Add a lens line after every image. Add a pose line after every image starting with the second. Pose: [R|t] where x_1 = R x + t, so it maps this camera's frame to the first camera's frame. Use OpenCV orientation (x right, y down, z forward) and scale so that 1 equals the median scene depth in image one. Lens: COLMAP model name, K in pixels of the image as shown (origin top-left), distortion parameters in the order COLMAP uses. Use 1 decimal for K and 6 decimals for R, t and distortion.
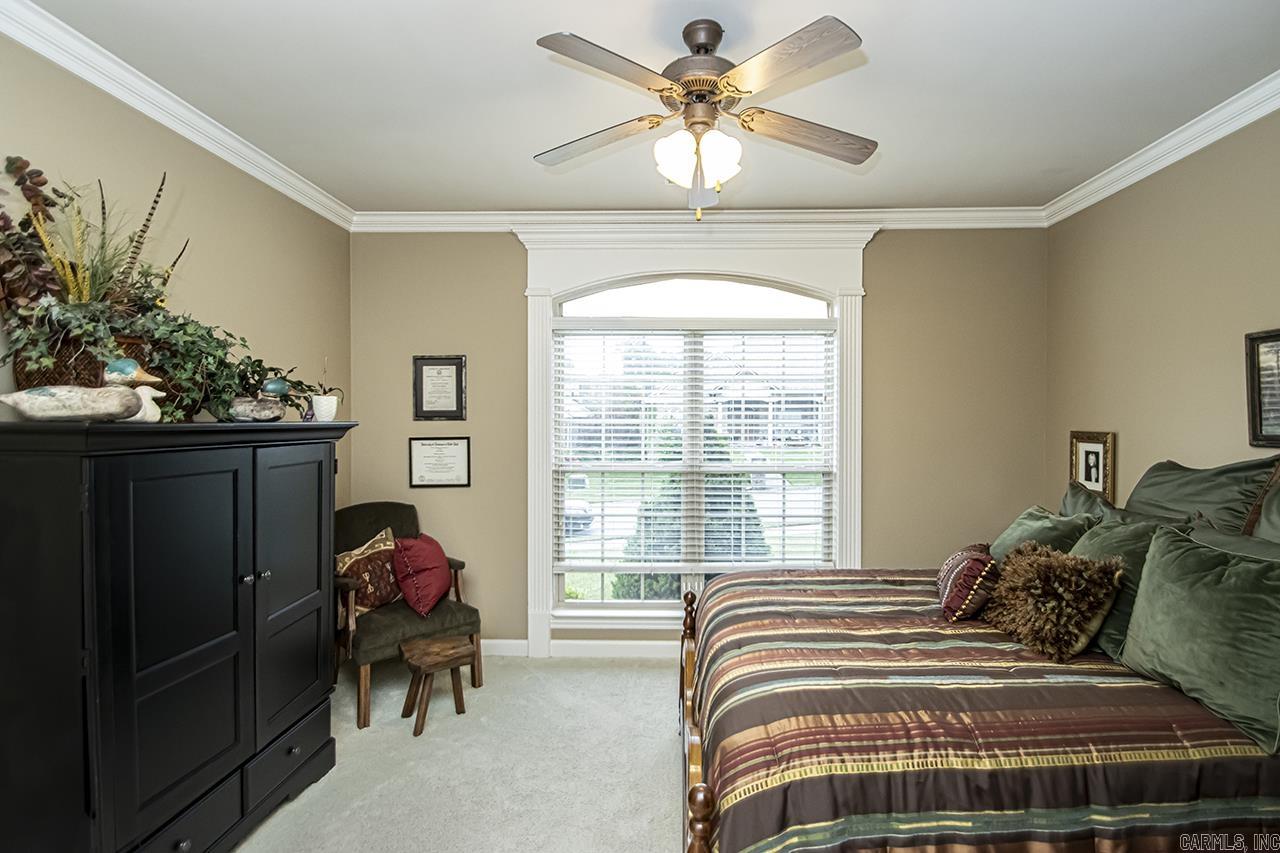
lens RADIAL K [[596.5, 0, 649.6], [0, 596.5, 422.8], [0, 0, 1]] dist [0.022699, -0.019883]
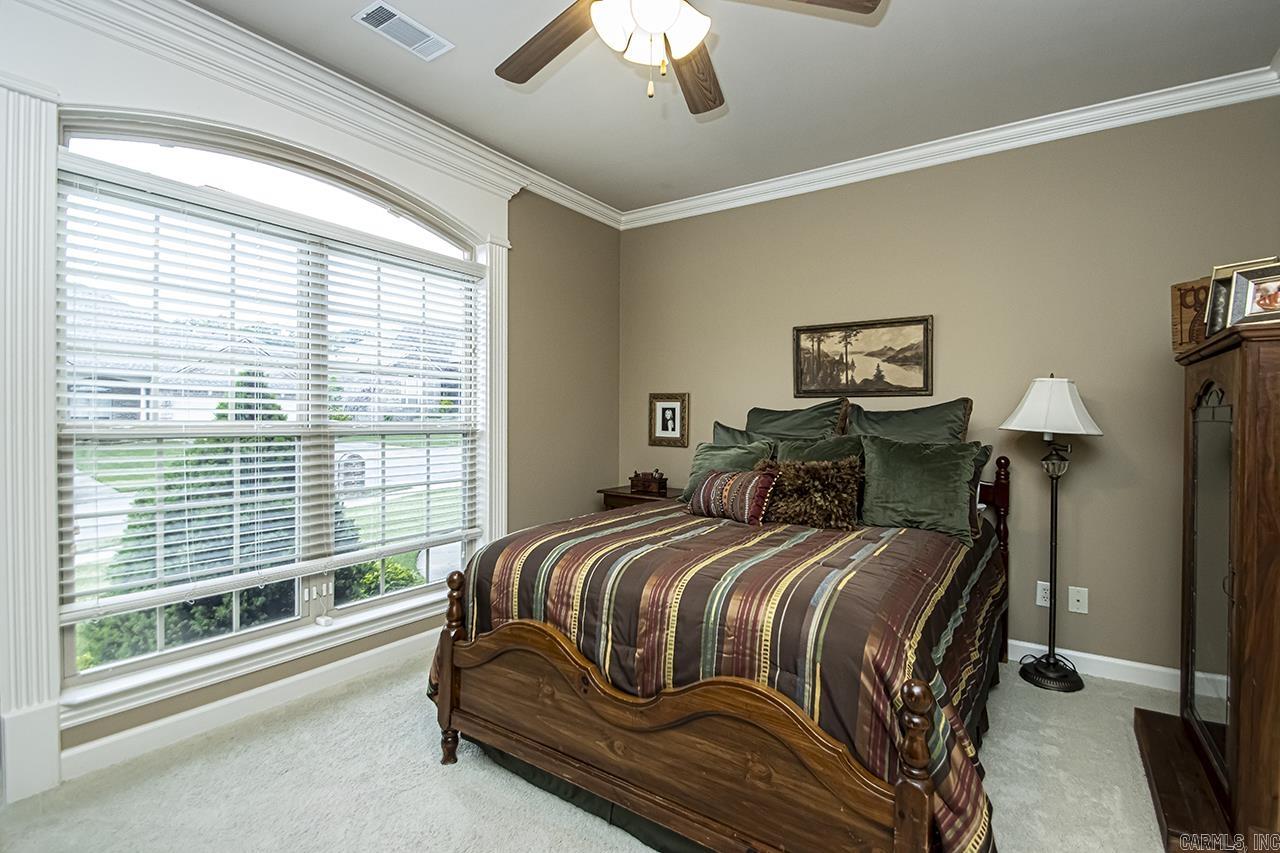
lens RADIAL K [[596.5, 0, 649.6], [0, 596.5, 422.8], [0, 0, 1]] dist [0.022699, -0.019883]
pose [[0.537627, 0.000112, 0.843183, -0.369399], [-0.013000, 0.999882, 0.008156, 0.066456], [-0.843082, -0.015346, 0.537566, 0.313075]]
